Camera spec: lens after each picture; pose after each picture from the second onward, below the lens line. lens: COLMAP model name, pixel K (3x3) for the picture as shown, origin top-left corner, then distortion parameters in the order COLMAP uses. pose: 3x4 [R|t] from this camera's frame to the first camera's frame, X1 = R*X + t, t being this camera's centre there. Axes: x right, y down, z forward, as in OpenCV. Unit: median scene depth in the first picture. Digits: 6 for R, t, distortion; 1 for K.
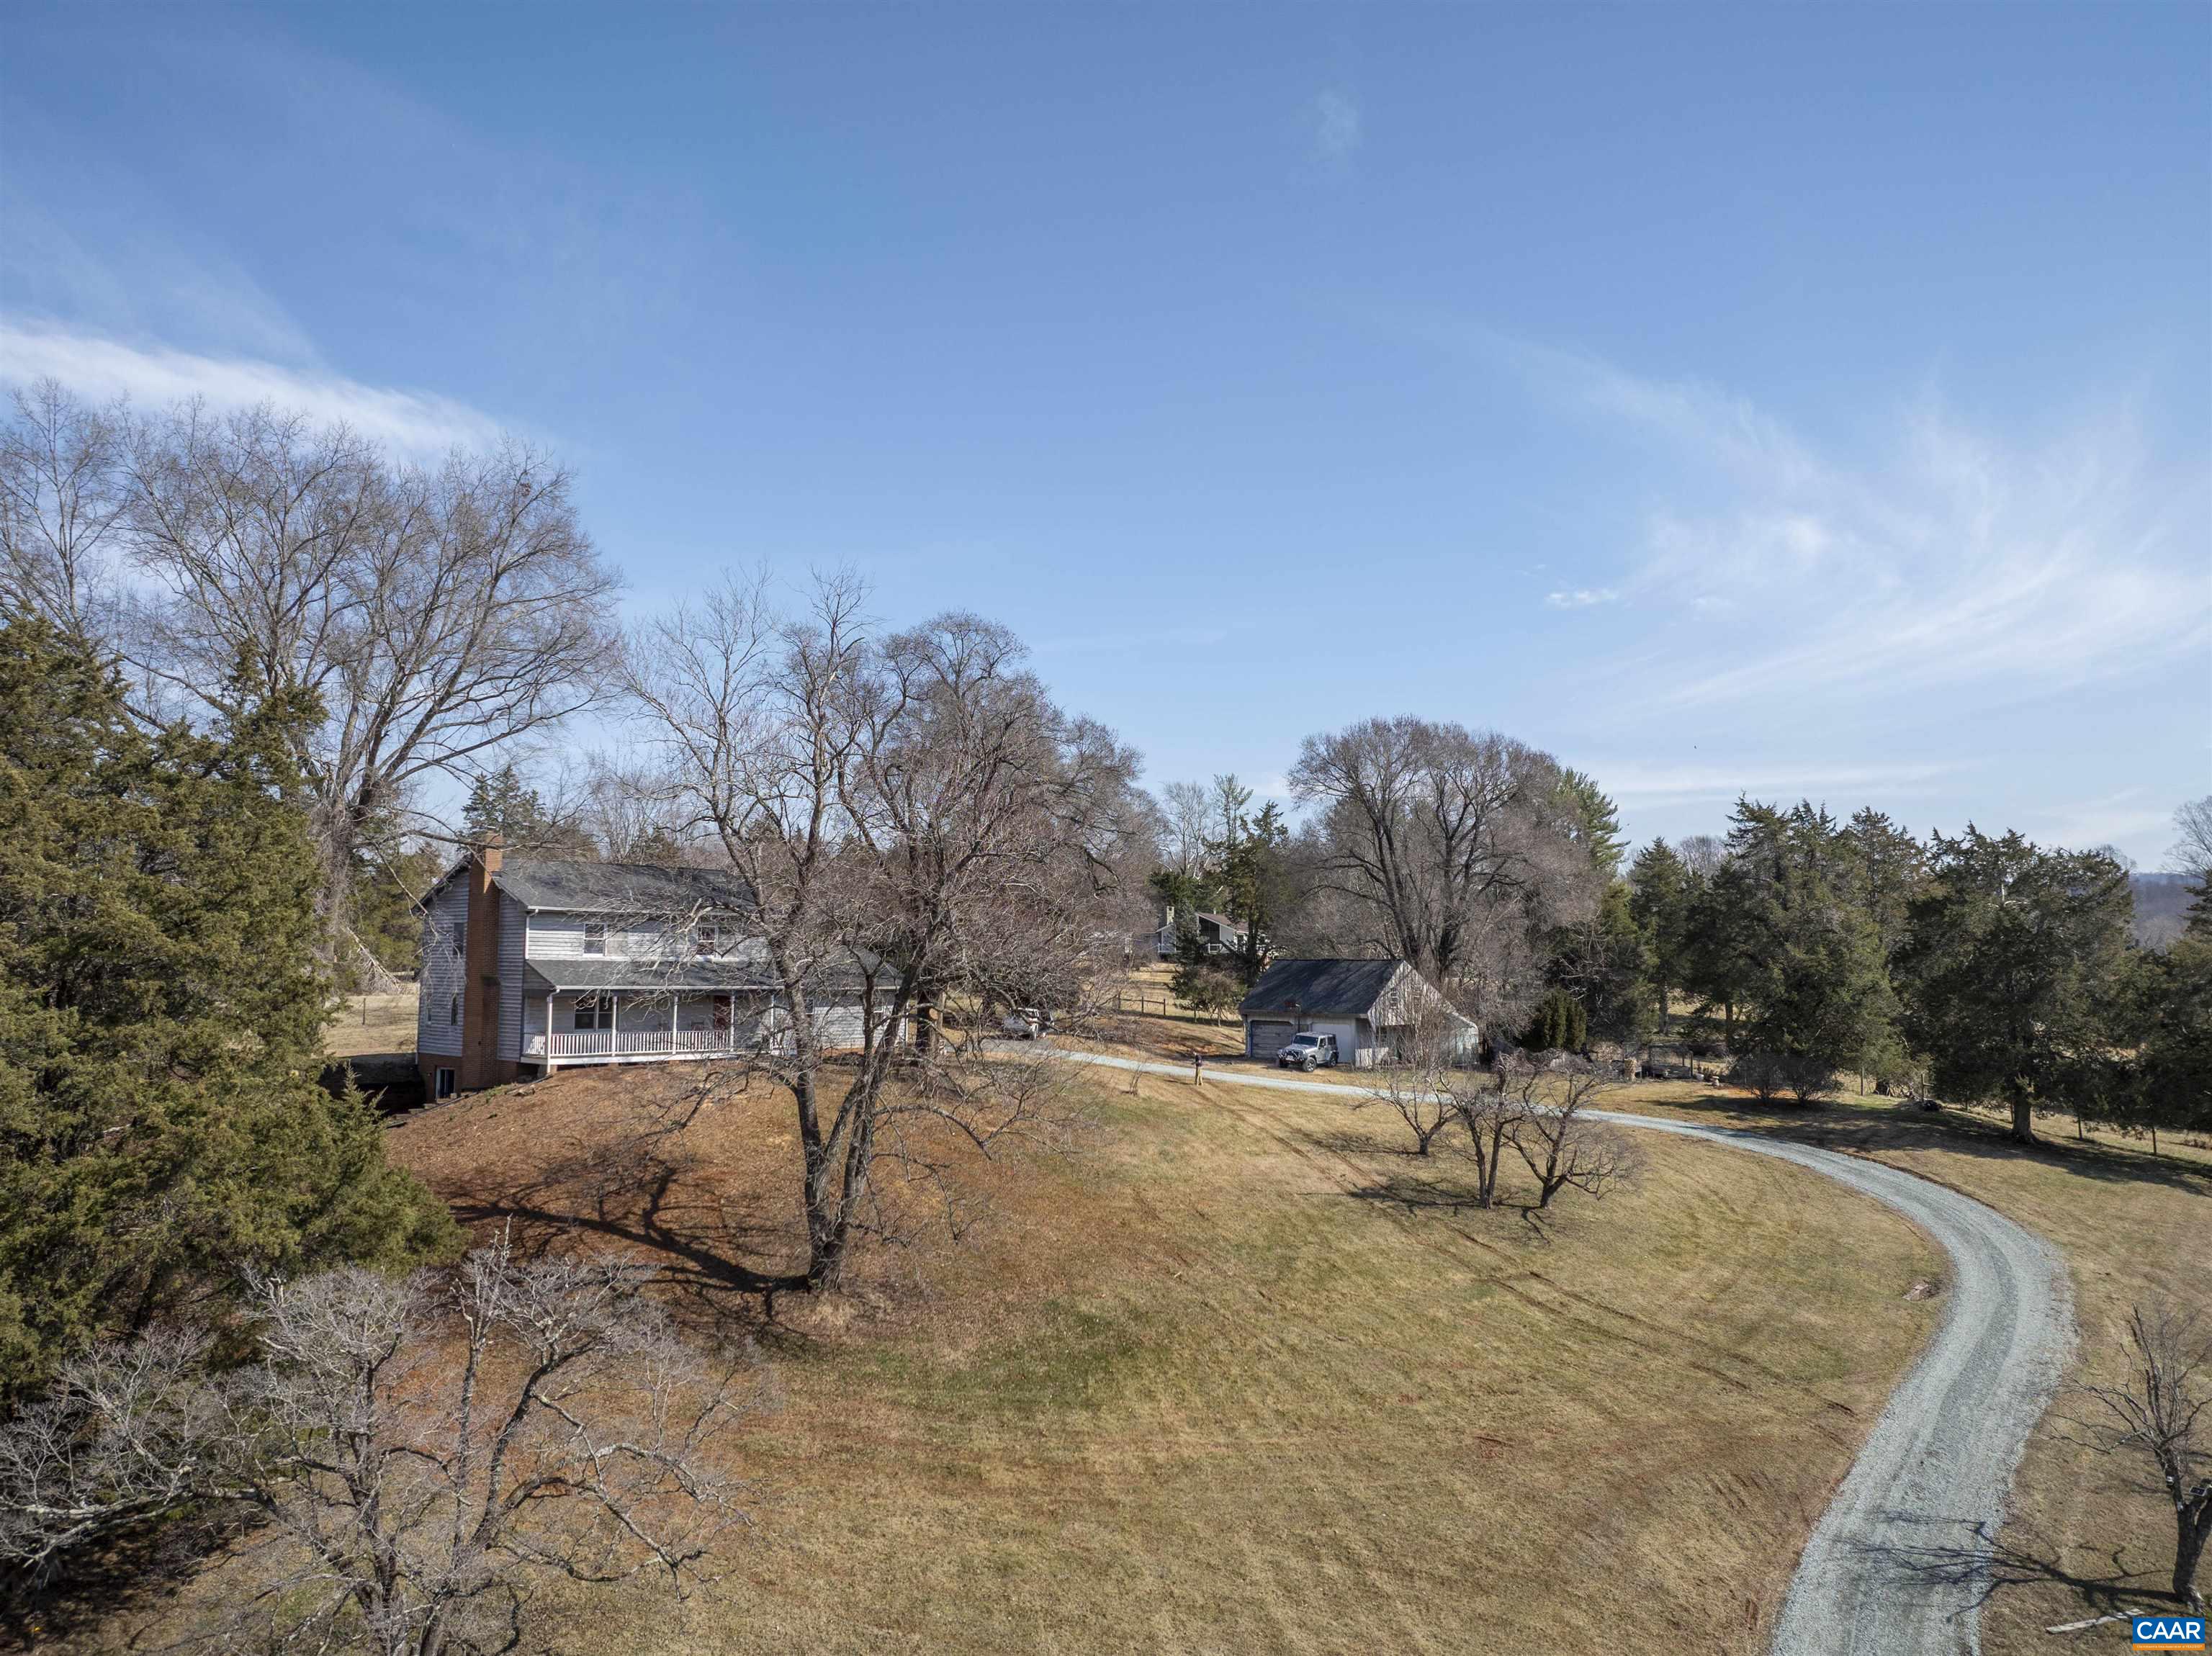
lens RADIAL K [[1550.5, 0, 1106.0], [0, 1550.5, 828.0], [0, 0, 1]] dist [-0.033144, -0.004741]
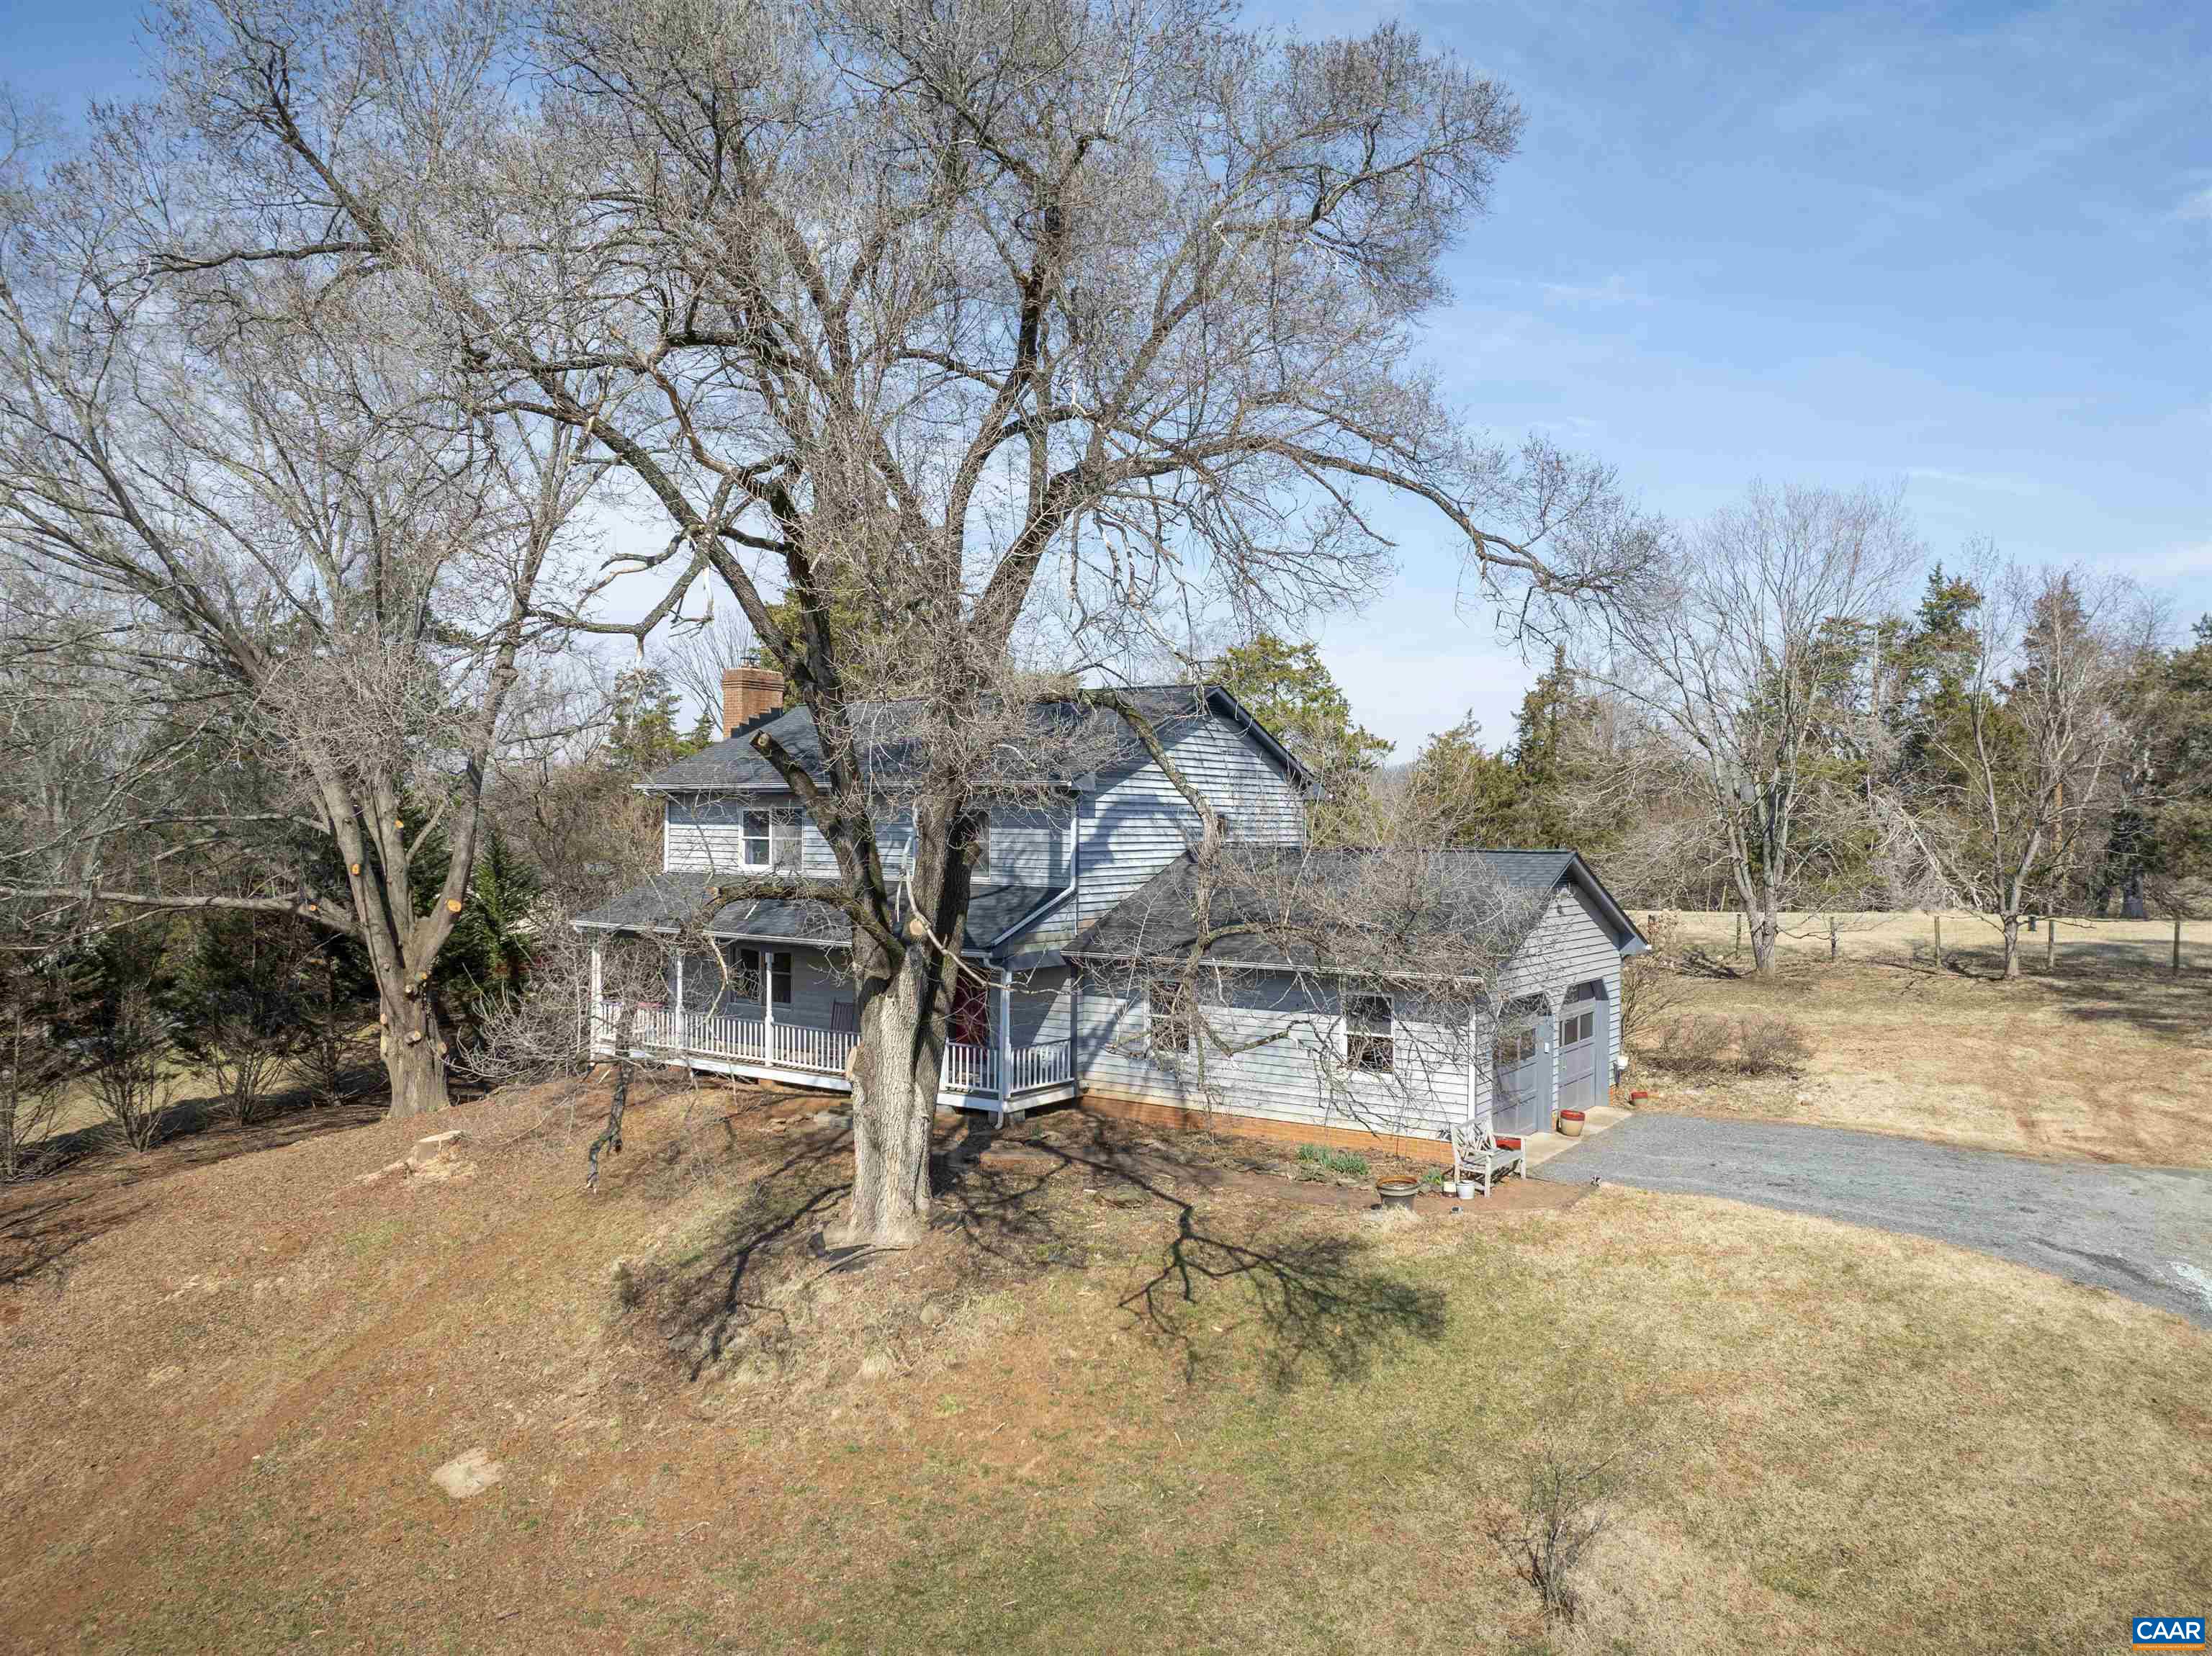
lens RADIAL K [[1550.5, 0, 1106.0], [0, 1550.5, 828.0], [0, 0, 1]] dist [-0.033144, -0.004741]
pose [[0.147320, -0.006216, -0.989069, 0.204116], [0.081347, 0.996669, 0.005852, 0.065761], [0.985738, -0.081320, 0.147335, 0.911490]]
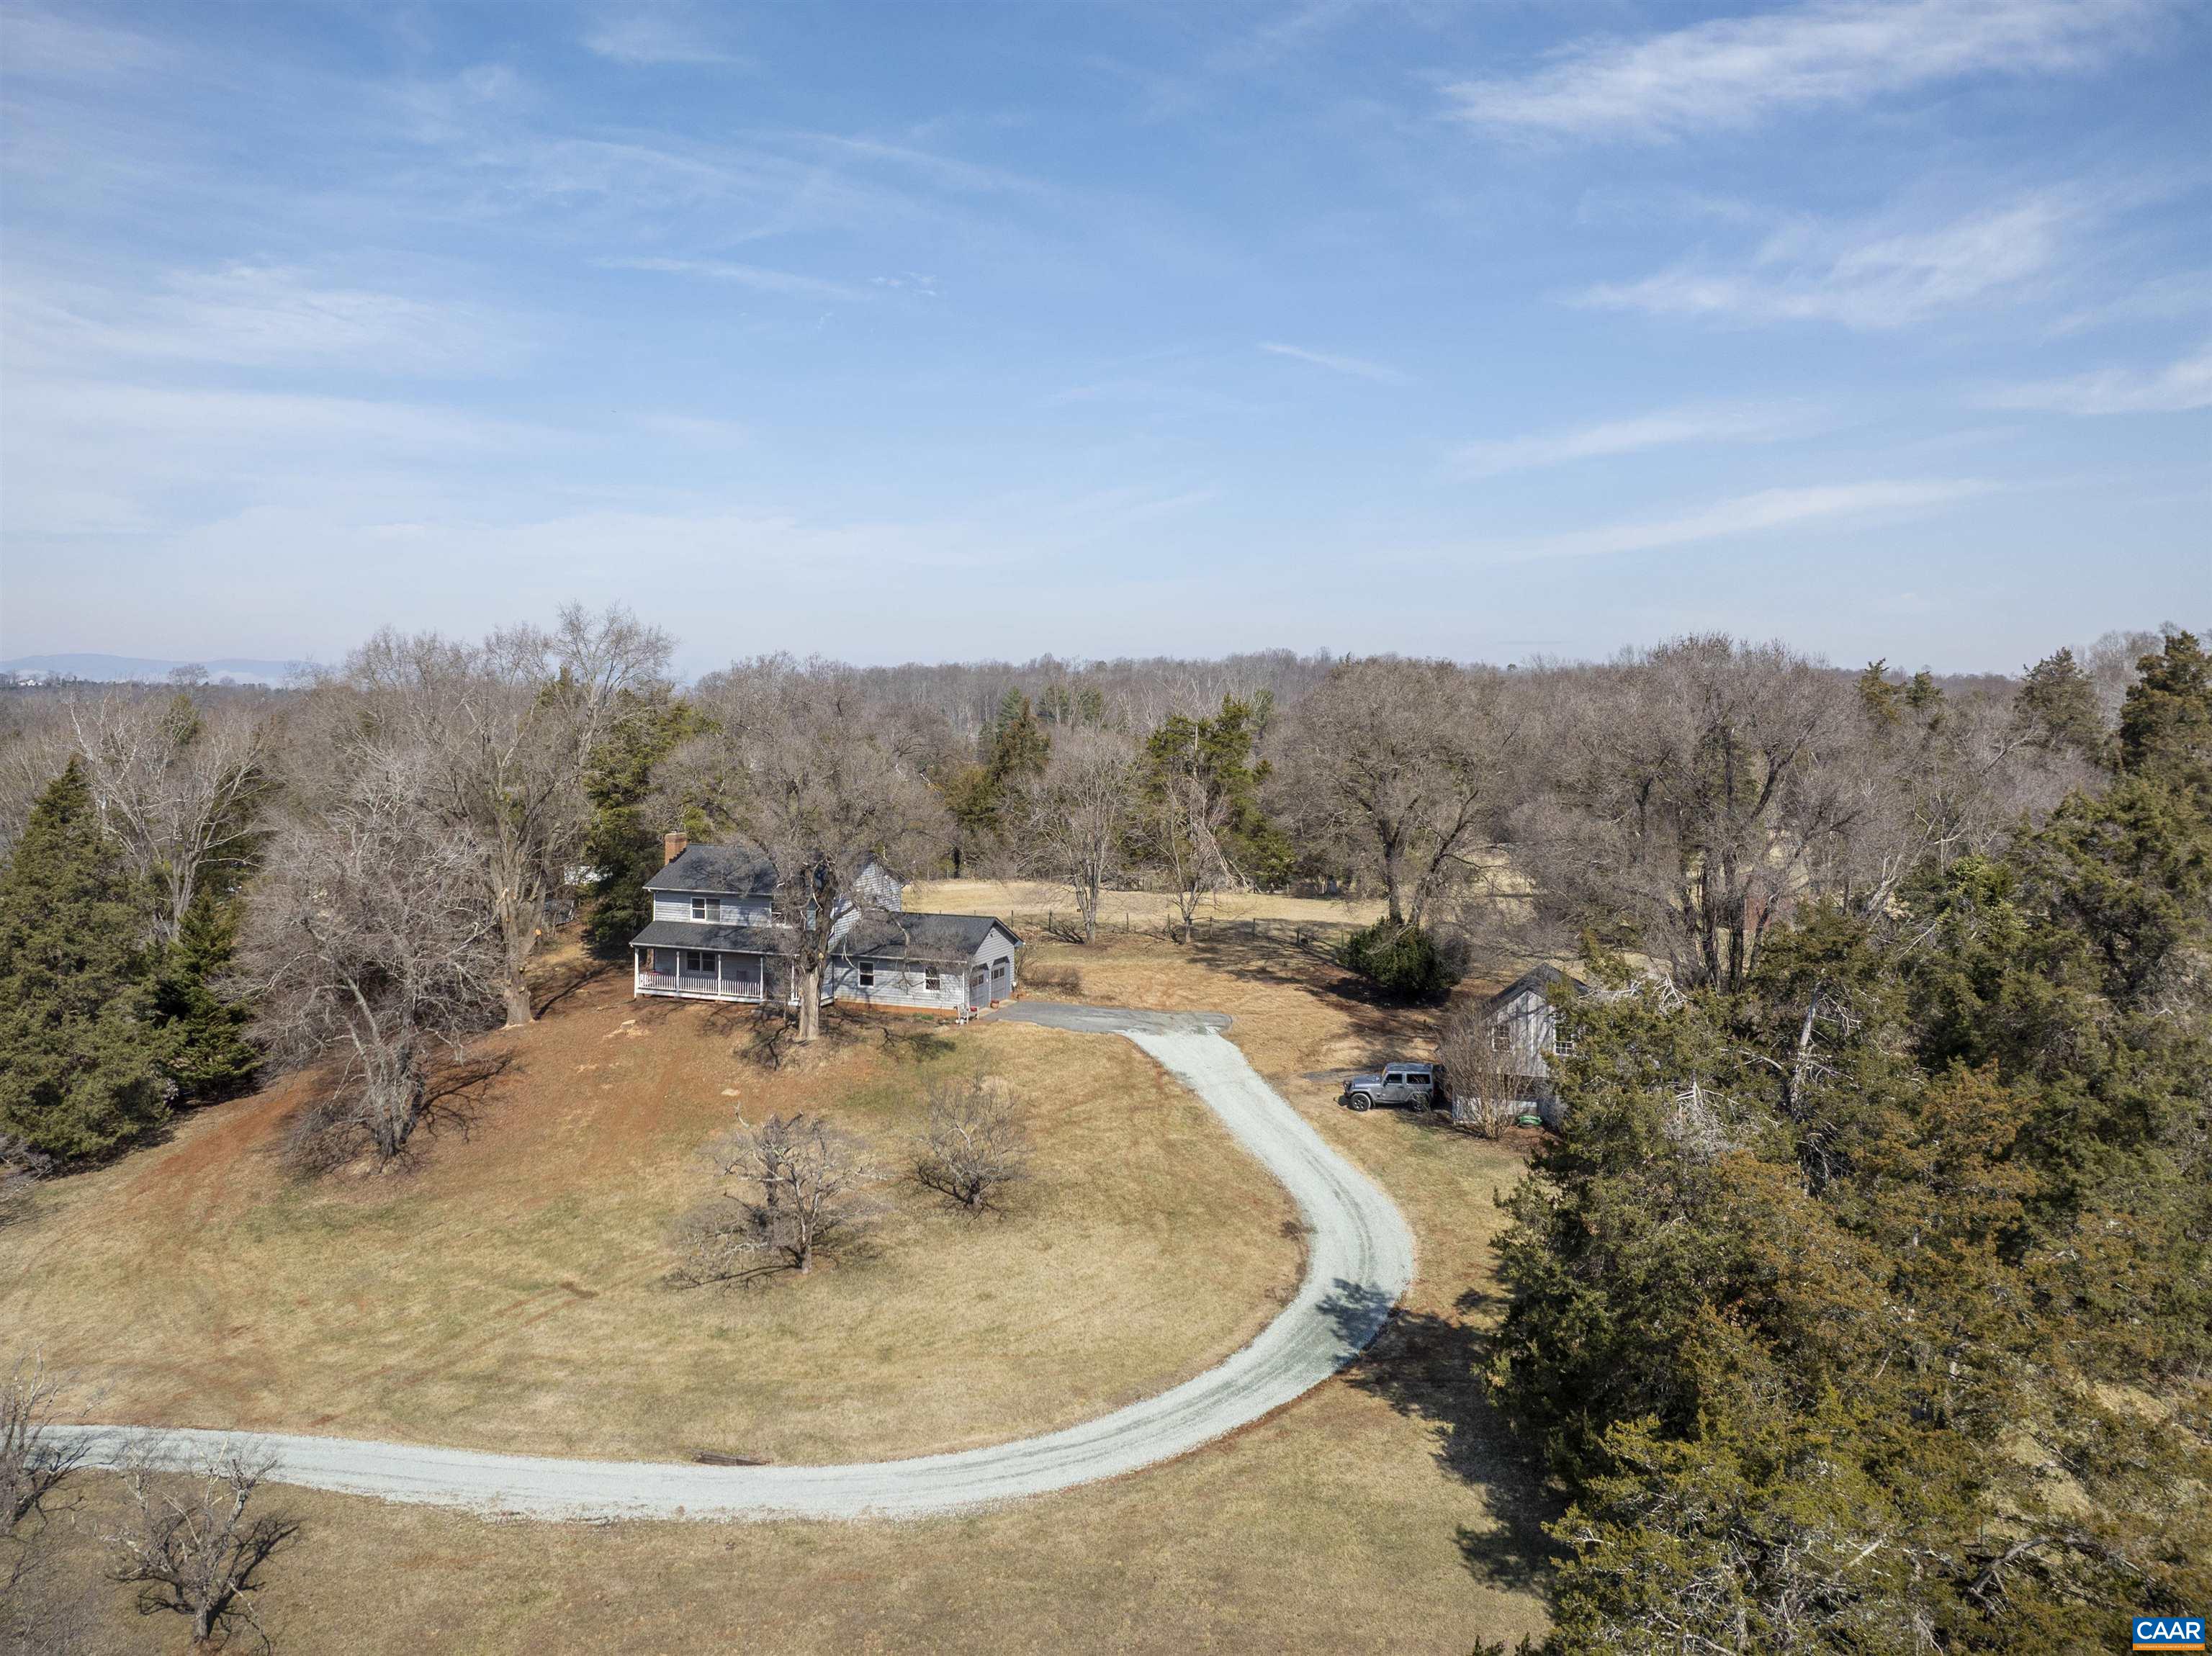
lens RADIAL K [[1787.8, 0, 927.3], [0, 1787.8, 706.3], [0, 0, 1]] dist [-0.034100, -0.013750]
pose [[0.347199, -0.011167, -0.937725, 1.136946], [0.079261, 0.996701, 0.017477, -0.110688], [0.934436, -0.080393, 0.346939, 0.560682]]
